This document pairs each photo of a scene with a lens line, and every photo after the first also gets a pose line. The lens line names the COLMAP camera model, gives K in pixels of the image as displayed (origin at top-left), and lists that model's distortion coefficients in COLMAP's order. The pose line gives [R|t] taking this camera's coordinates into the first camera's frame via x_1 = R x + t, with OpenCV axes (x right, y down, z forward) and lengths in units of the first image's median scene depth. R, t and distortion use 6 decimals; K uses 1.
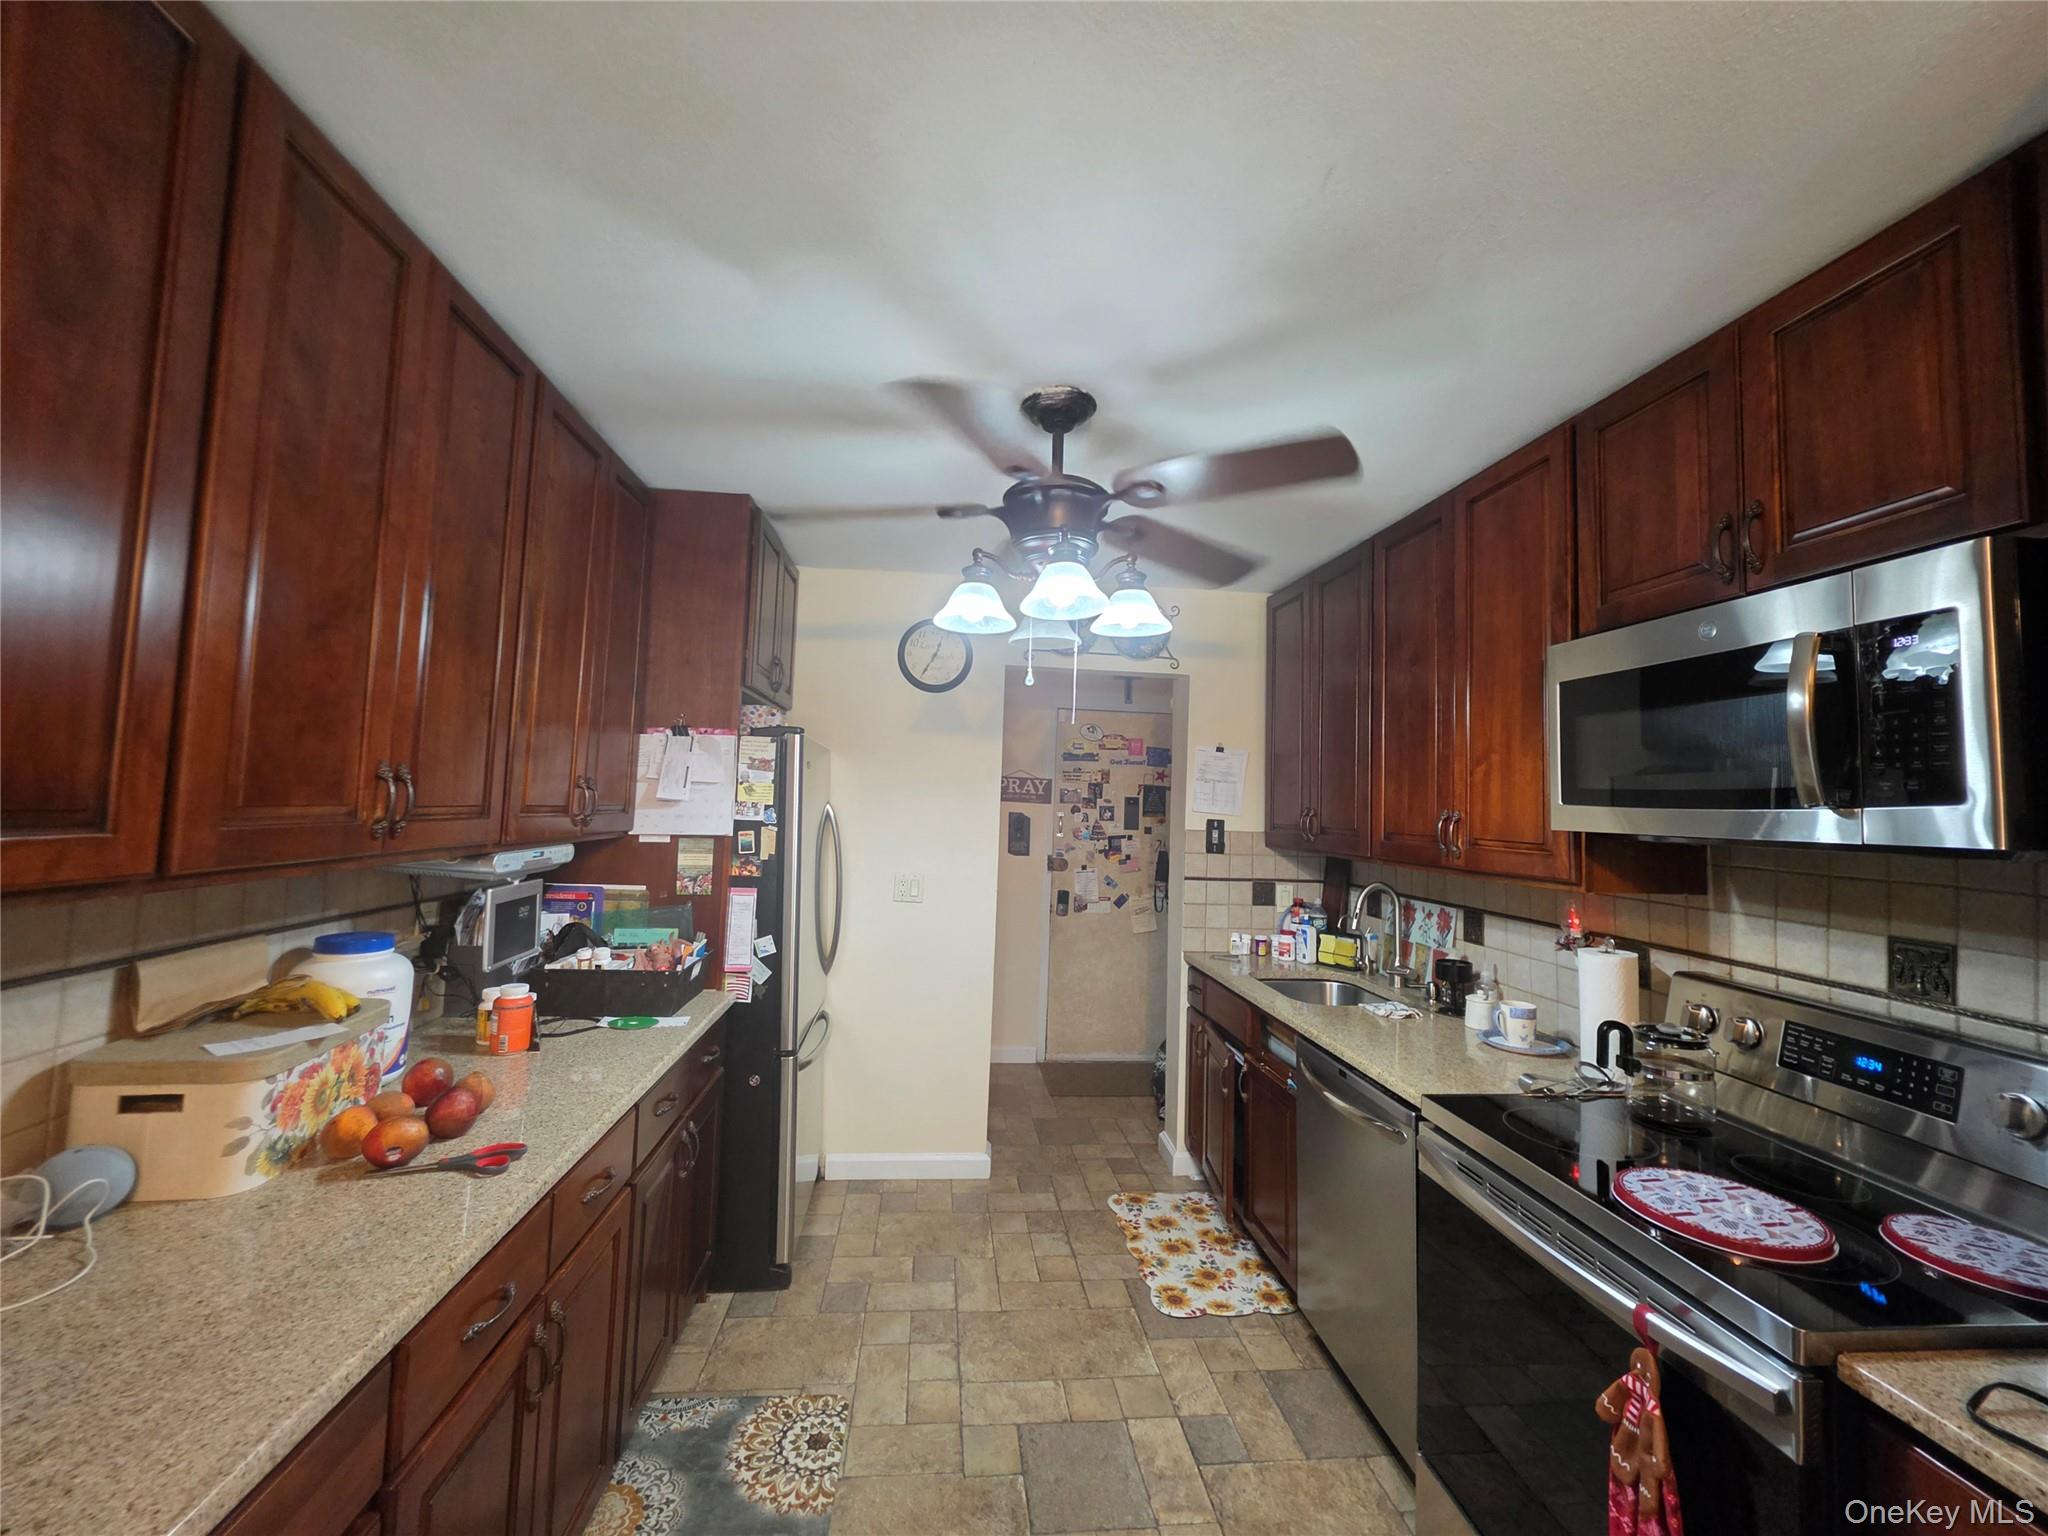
lens RADIAL K [[819.5, 0, 984.0], [0, 819.5, 741.9], [0, 0, 1]] dist [-0.000279, 0.000347]
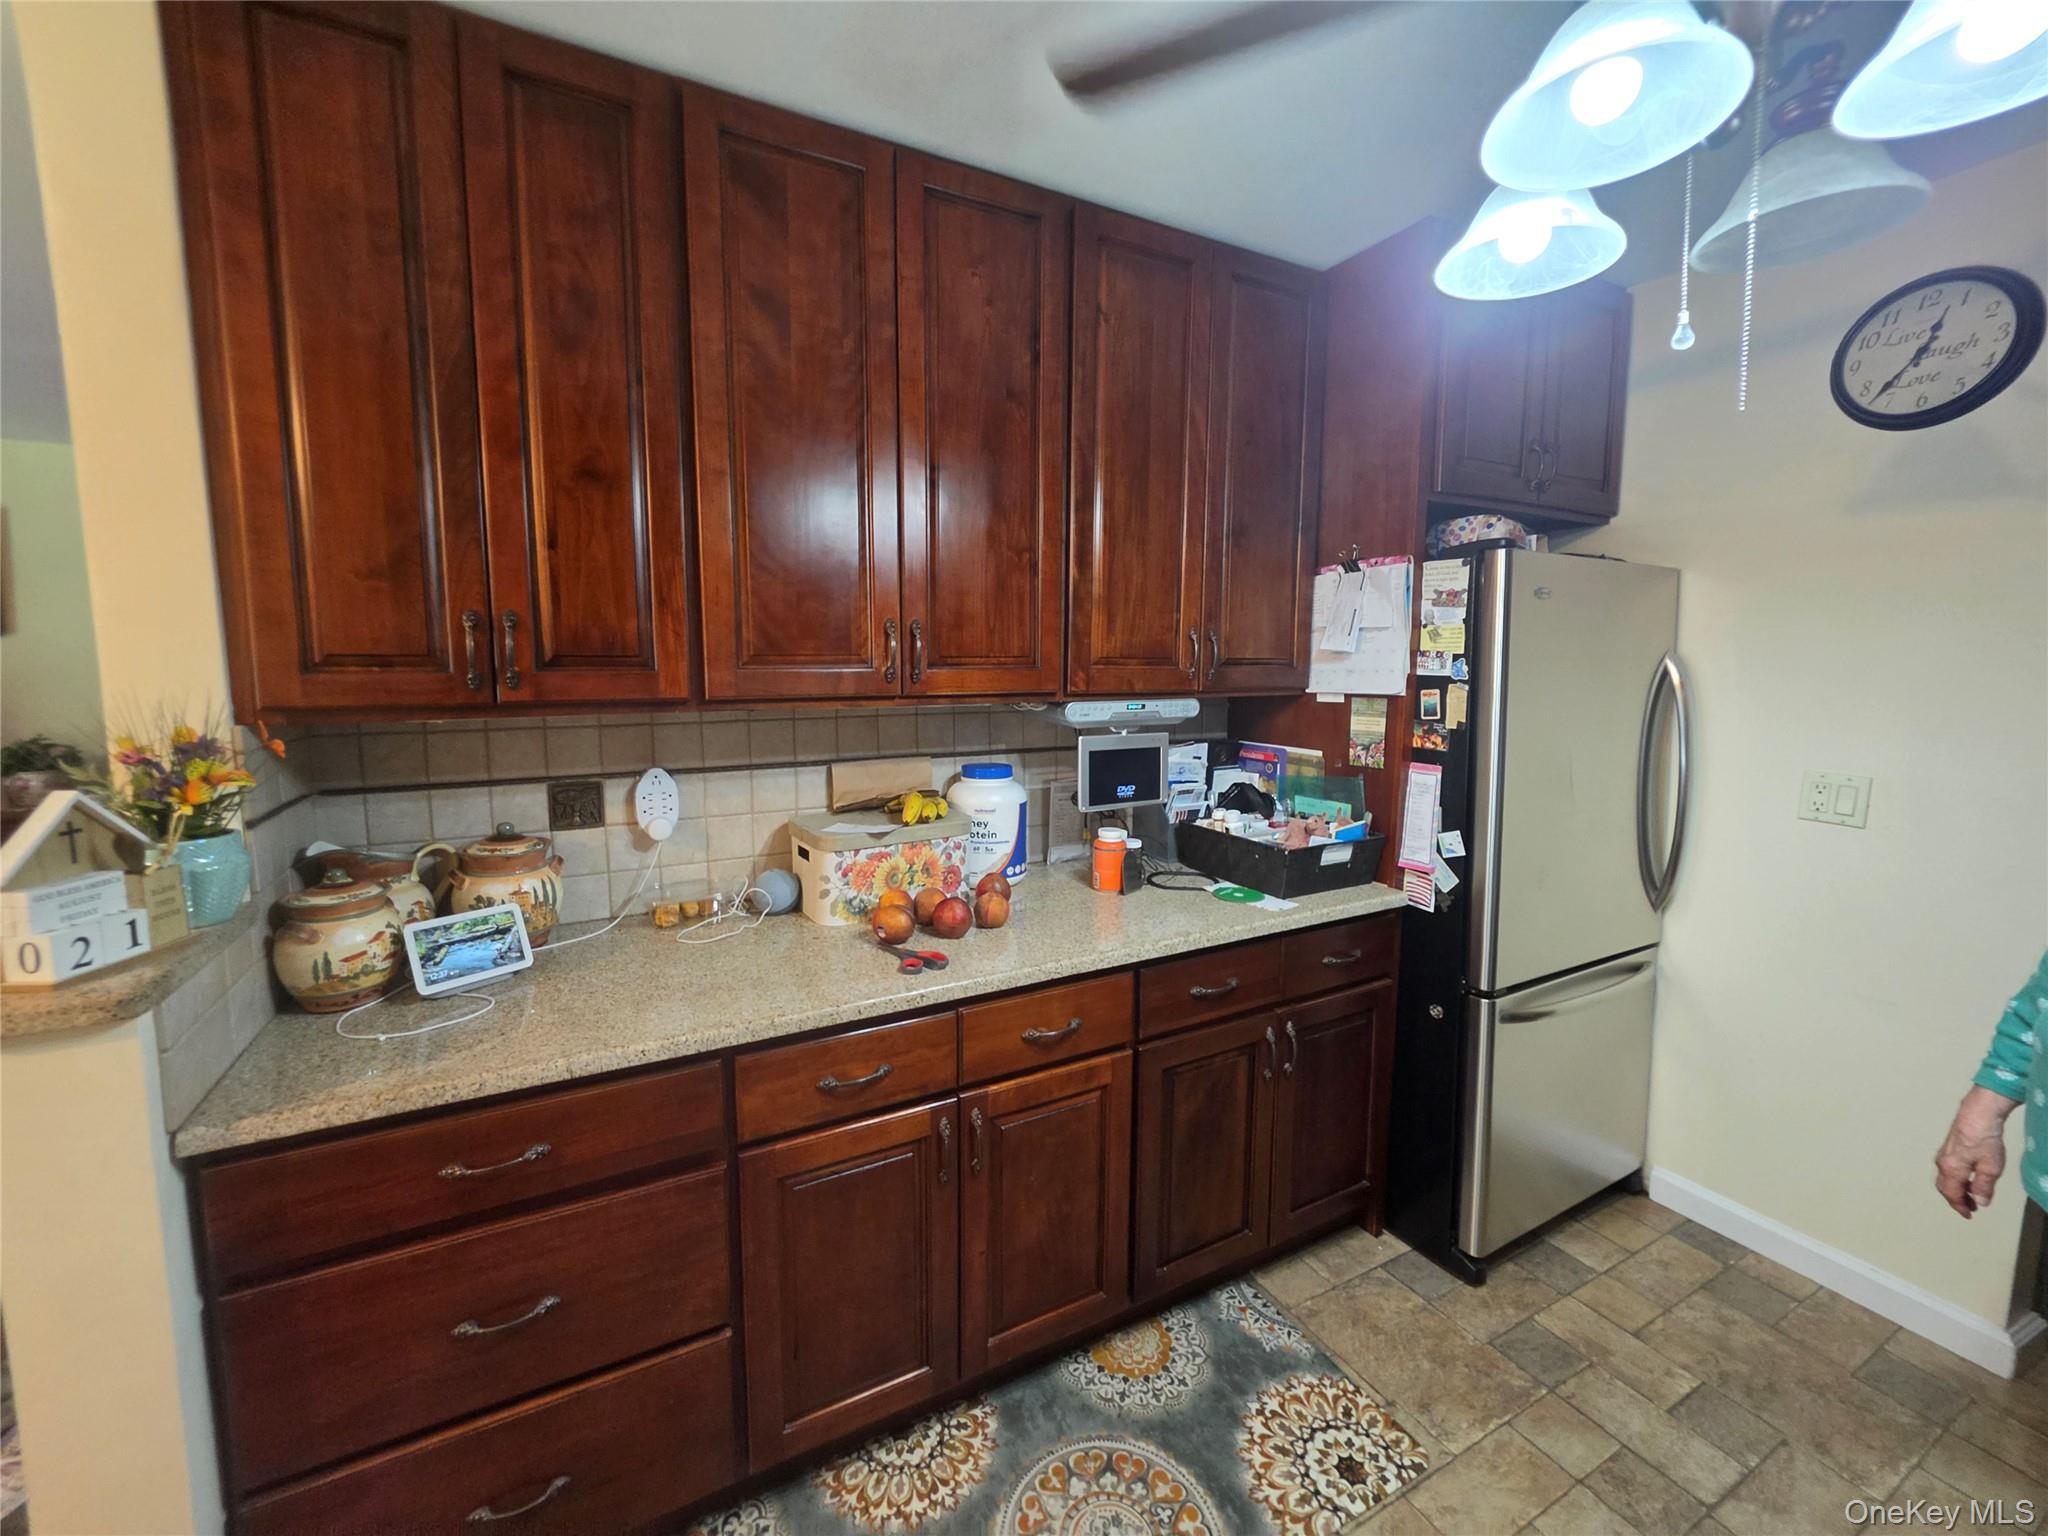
lens RADIAL K [[819.5, 0, 1007.8], [0, 819.5, 739.9], [0, 0, 1]] dist [-0.000279, 0.000347]
pose [[0.411873, 0.062156, -0.909119, 0.333420], [0.077455, 0.991672, 0.102891, 0.066645], [0.907943, -0.112794, 0.403629, 0.483774]]
